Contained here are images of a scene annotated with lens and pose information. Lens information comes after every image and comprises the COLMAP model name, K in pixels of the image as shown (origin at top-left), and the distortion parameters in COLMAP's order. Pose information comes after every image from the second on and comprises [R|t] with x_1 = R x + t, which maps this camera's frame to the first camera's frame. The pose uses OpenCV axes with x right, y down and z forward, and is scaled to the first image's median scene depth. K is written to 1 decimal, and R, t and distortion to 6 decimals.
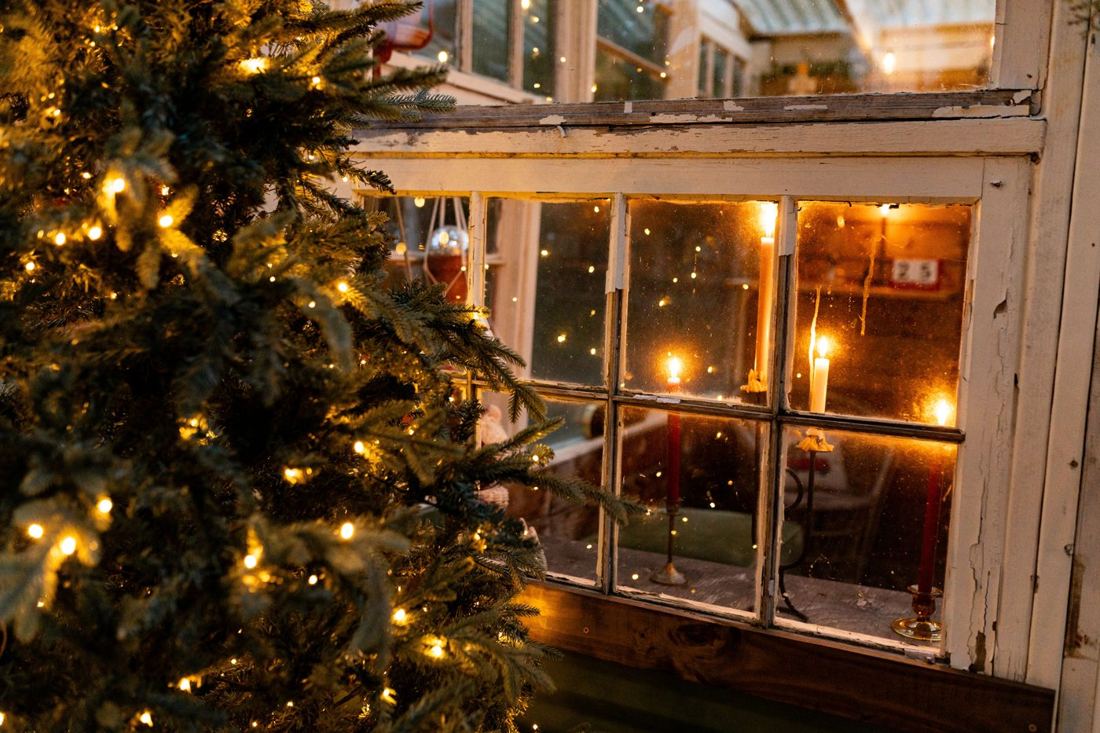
lens RADIAL K [[1044.8, 0, 550.0], [0, 1044.8, 366.5], [0, 0, 1]] dist [-0.003796, 0.016765]
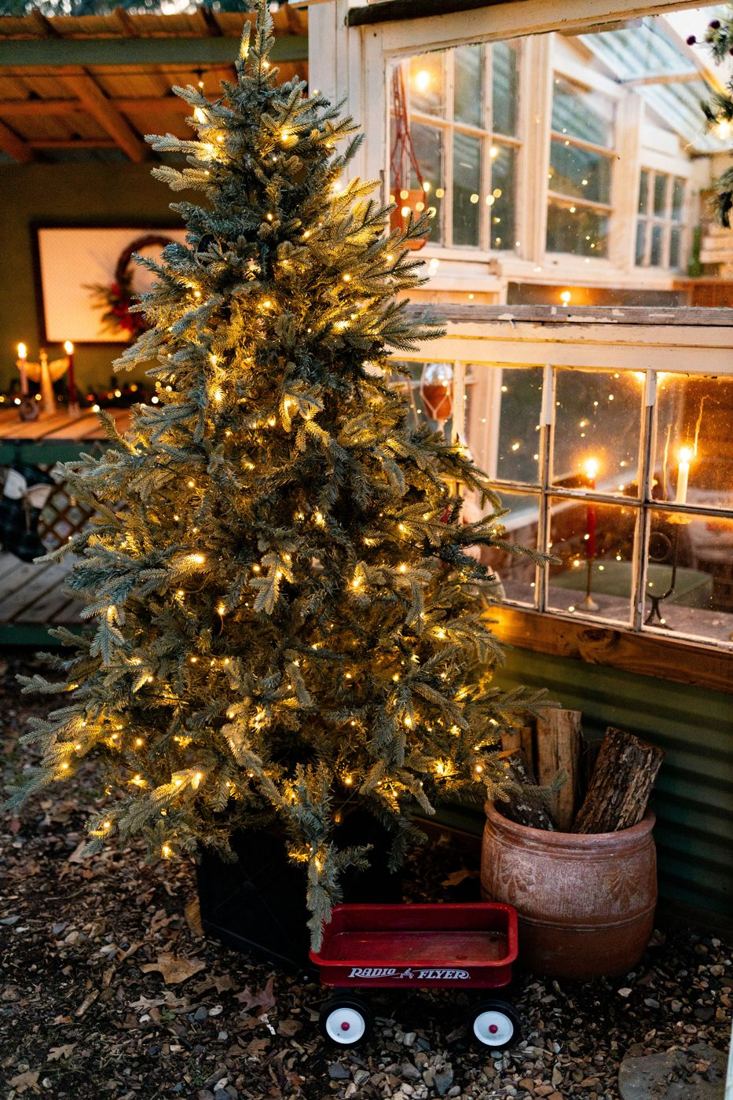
lens RADIAL K [[1044.8, 0, 366.5], [0, 1044.8, 550.0], [0, 0, 1]] dist [-0.003796, 0.016765]
pose [[0.988768, 0.000639, -0.149454, 0.031608], [0.017567, 0.992562, 0.120468, -0.085062], [0.148419, -0.121740, 0.981403, -0.675016]]
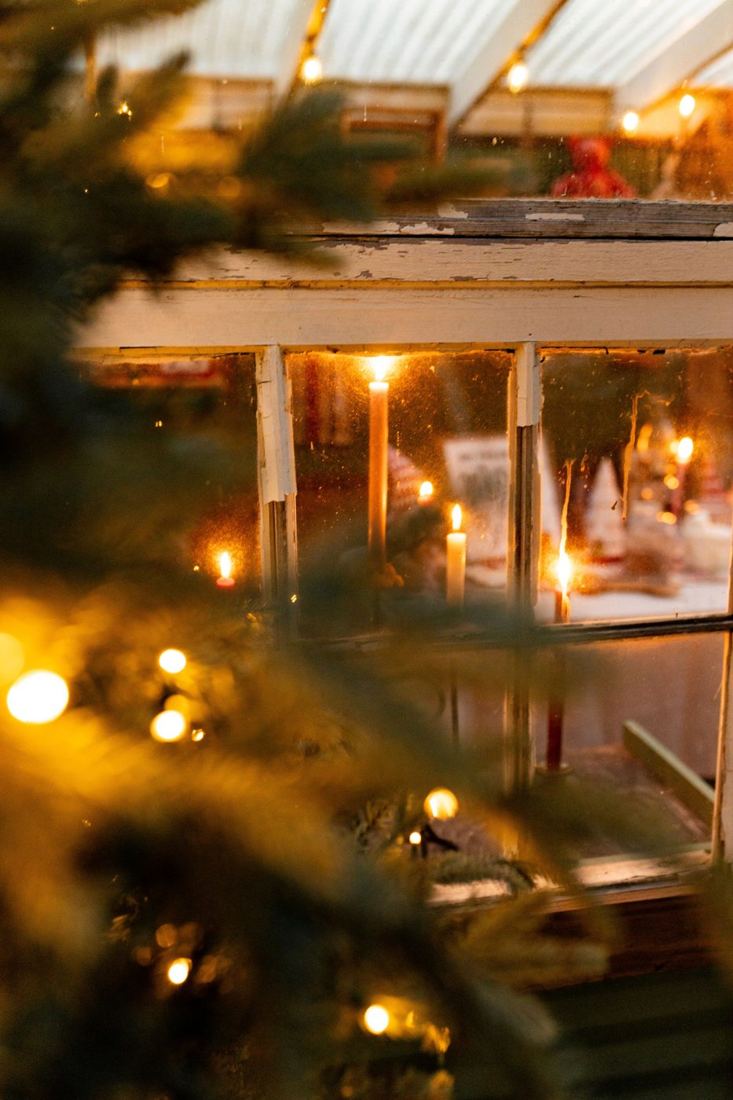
lens RADIAL K [[1044.8, 0, 366.5], [0, 1044.8, 550.0], [0, 0, 1]] dist [-0.003796, 0.016765]
pose [[0.767085, -0.186954, 0.613700, -0.314757], [0.111541, 0.980893, 0.159395, -0.145699], [-0.631774, -0.053817, 0.773282, 0.493500]]
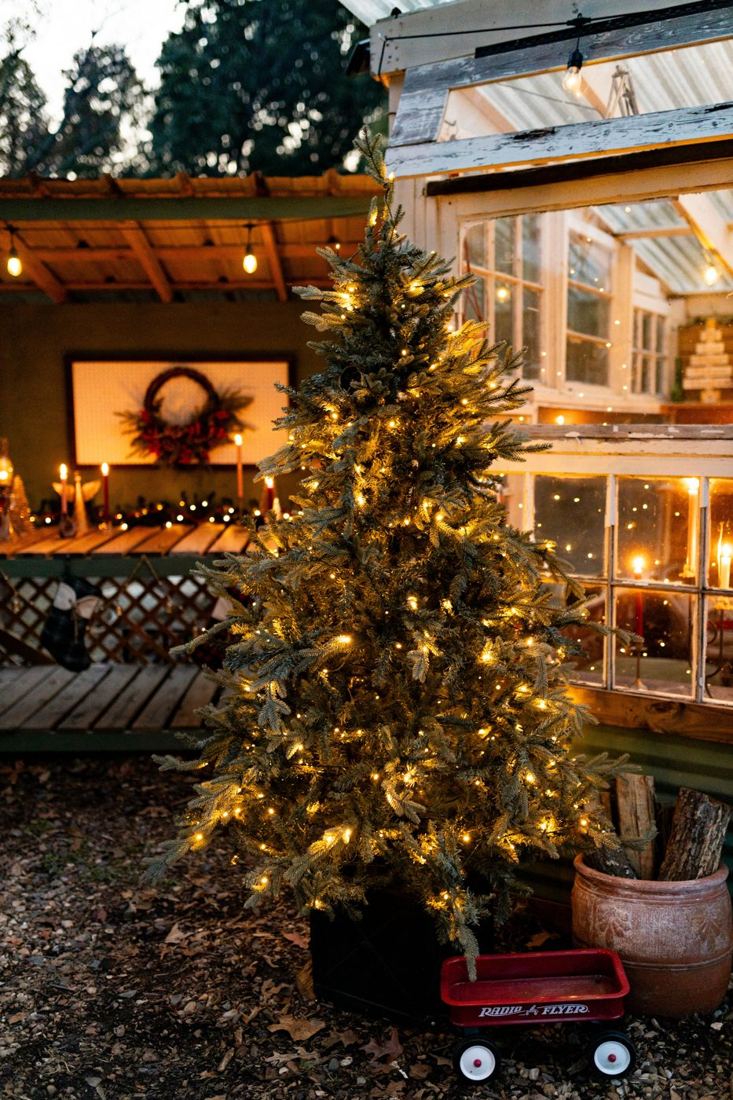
lens RADIAL K [[1044.8, 0, 366.5], [0, 1044.8, 550.0], [0, 0, 1]] dist [-0.003796, 0.016765]
pose [[0.995484, -0.030664, -0.089839, -0.215663], [0.031151, 0.999507, 0.004019, -0.053214], [0.089671, -0.006799, 0.995948, -0.943188]]
